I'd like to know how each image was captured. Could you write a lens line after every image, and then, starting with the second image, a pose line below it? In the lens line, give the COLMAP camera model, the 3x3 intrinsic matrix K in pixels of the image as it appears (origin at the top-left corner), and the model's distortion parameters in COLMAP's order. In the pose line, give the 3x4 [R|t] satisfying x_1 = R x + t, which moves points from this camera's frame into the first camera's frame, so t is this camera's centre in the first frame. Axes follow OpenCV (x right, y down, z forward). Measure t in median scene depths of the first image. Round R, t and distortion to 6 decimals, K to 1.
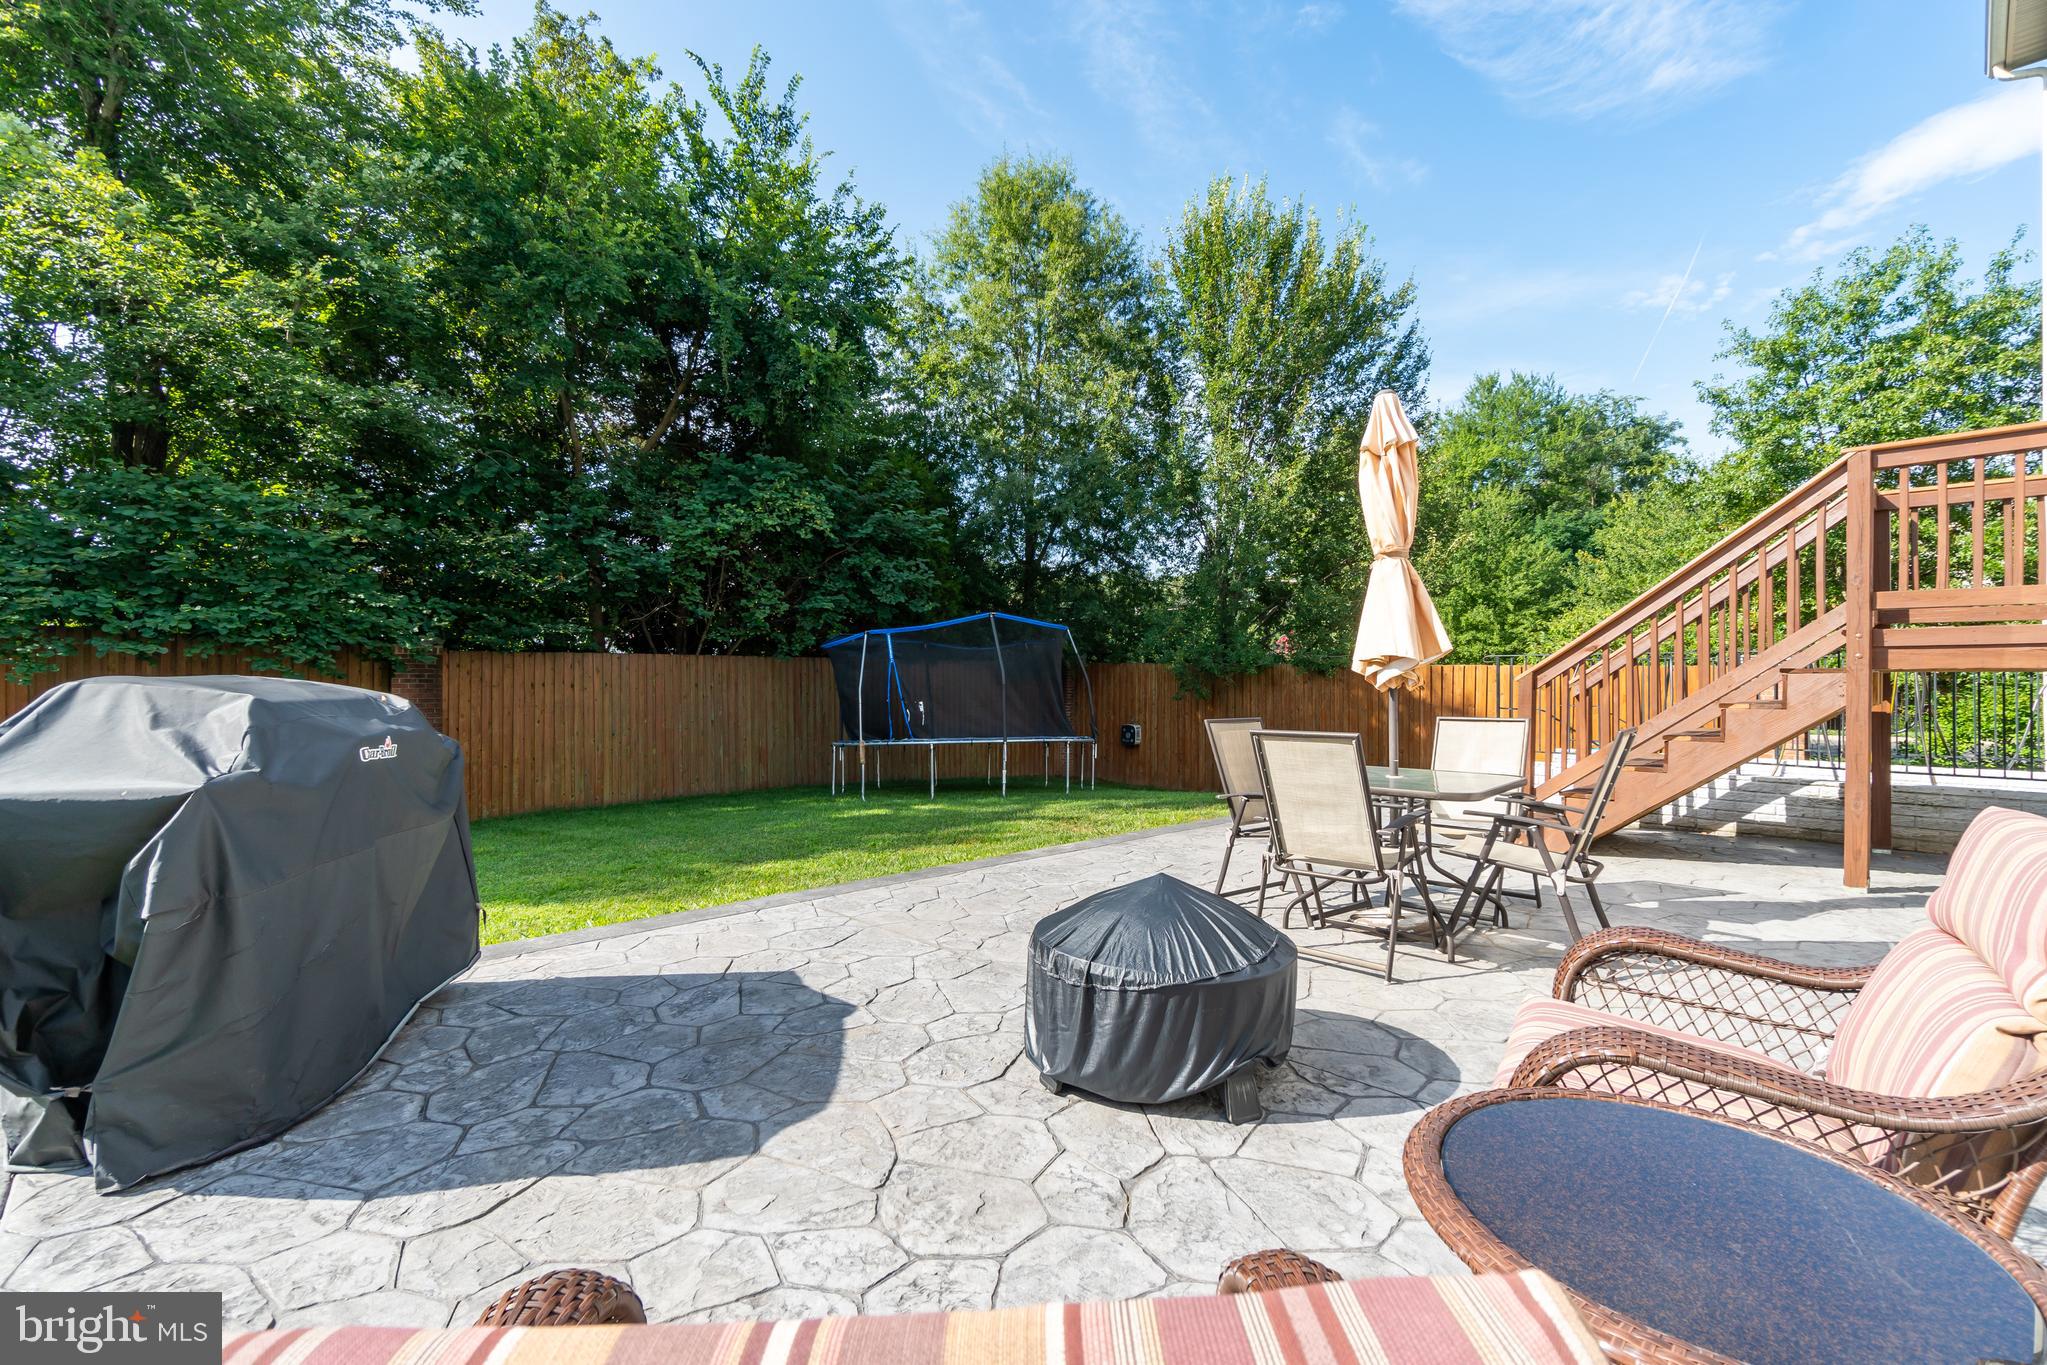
lens RADIAL K [[887.1, 0, 1023.5], [0, 887.1, 682.5], [0, 0, 1]] dist [-0.005431, 0.000236]
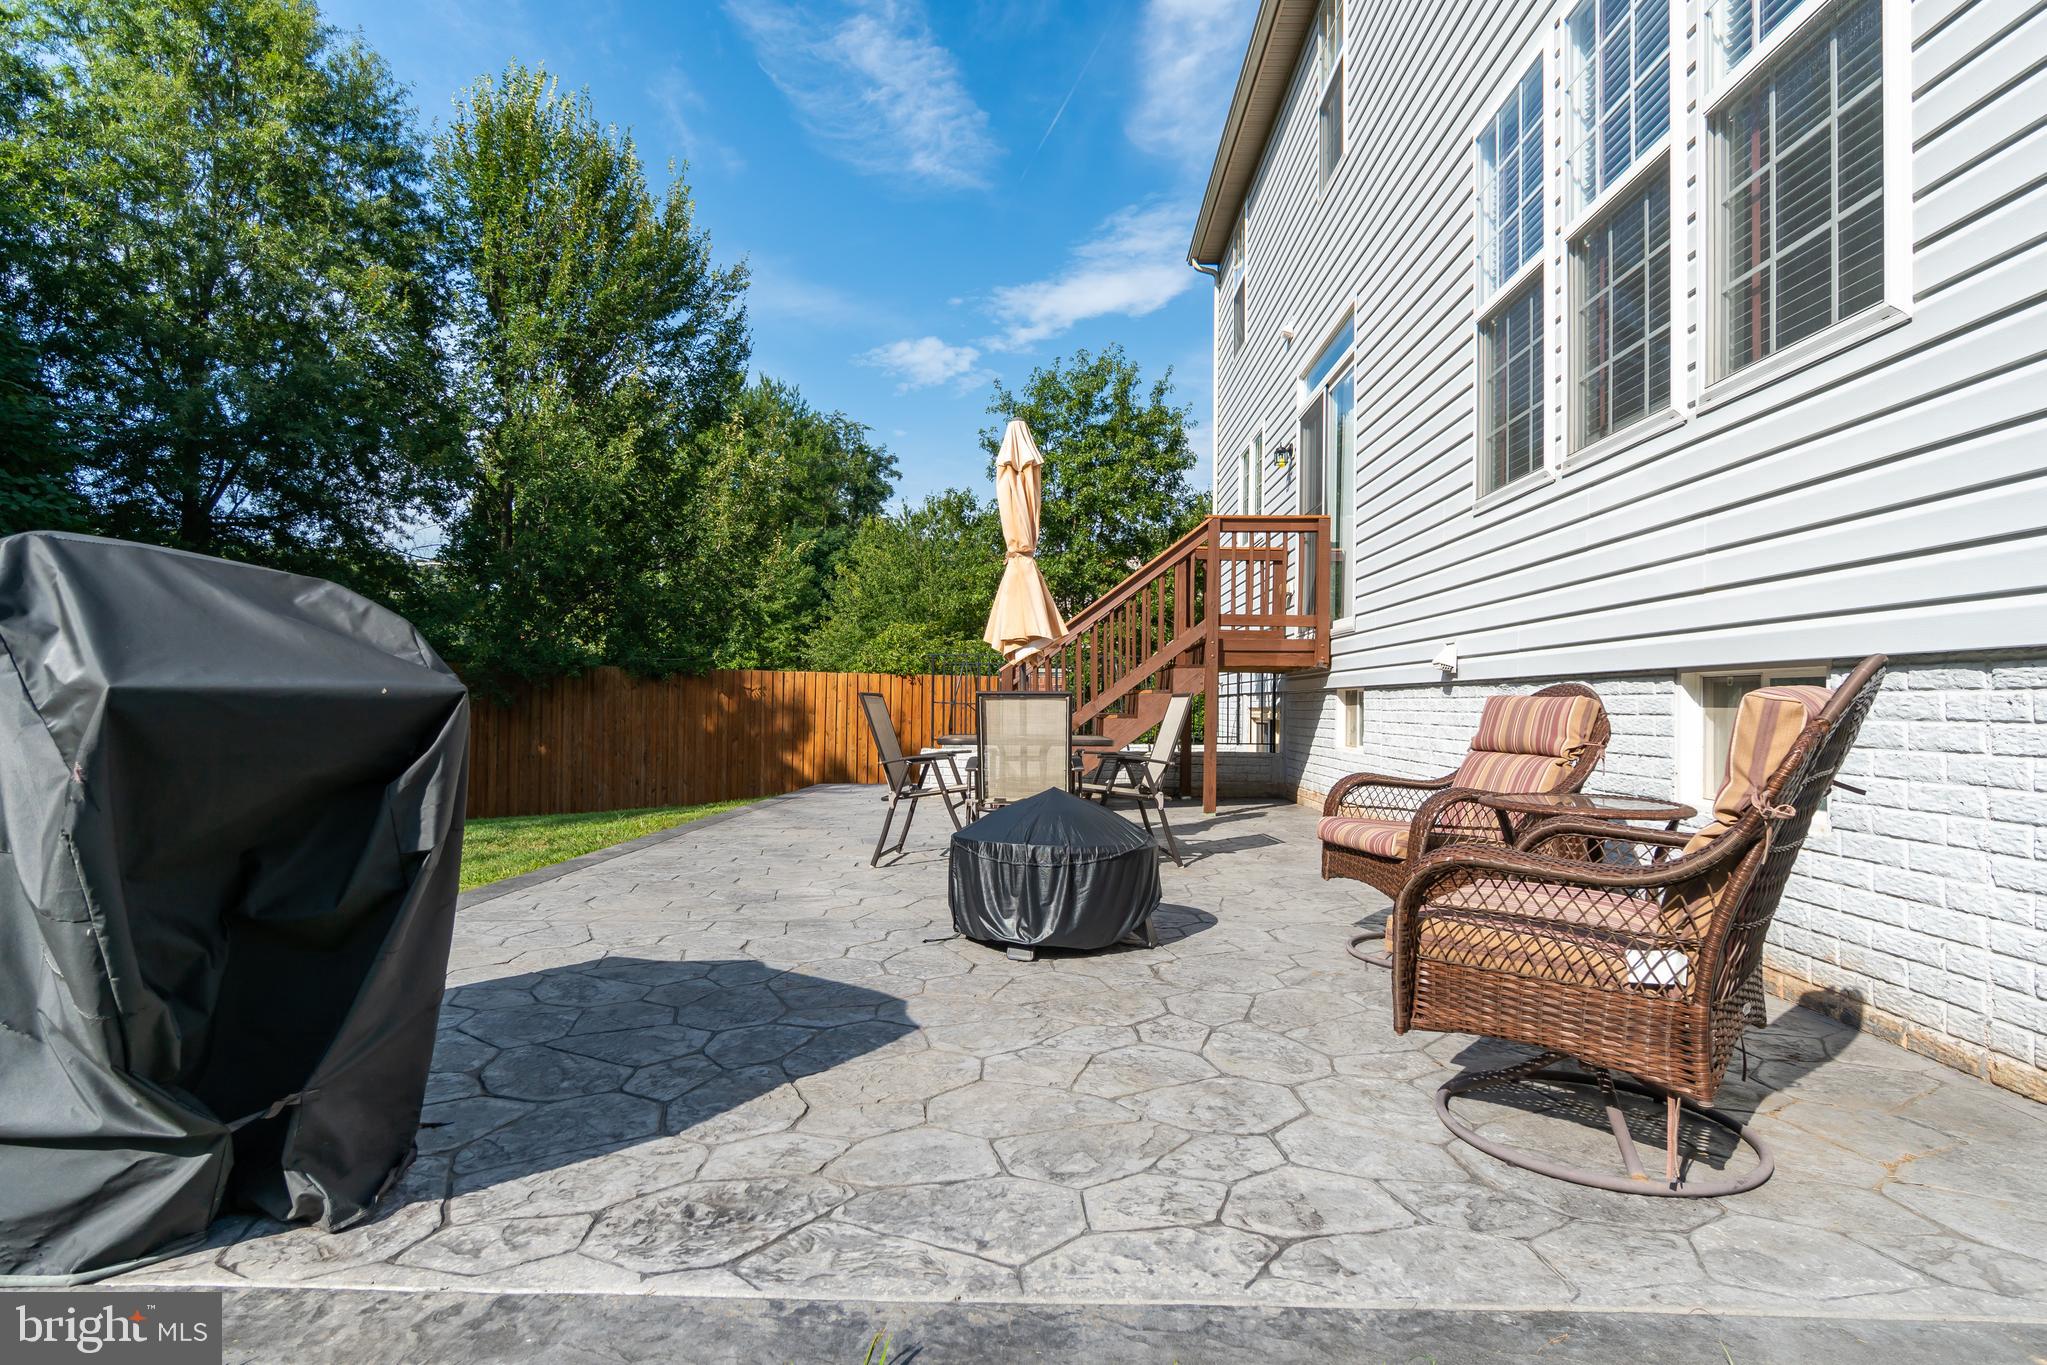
lens RADIAL K [[1063.6, 0, 1030.9], [0, 1063.6, 689.8], [0, 0, 1]] dist [-0.005010, -0.000283]
pose [[0.696823, 0.016310, 0.717058, -0.150840], [-0.005836, 0.999837, -0.017071, 0.016098], [-0.717219, 0.007711, 0.696805, -0.005220]]
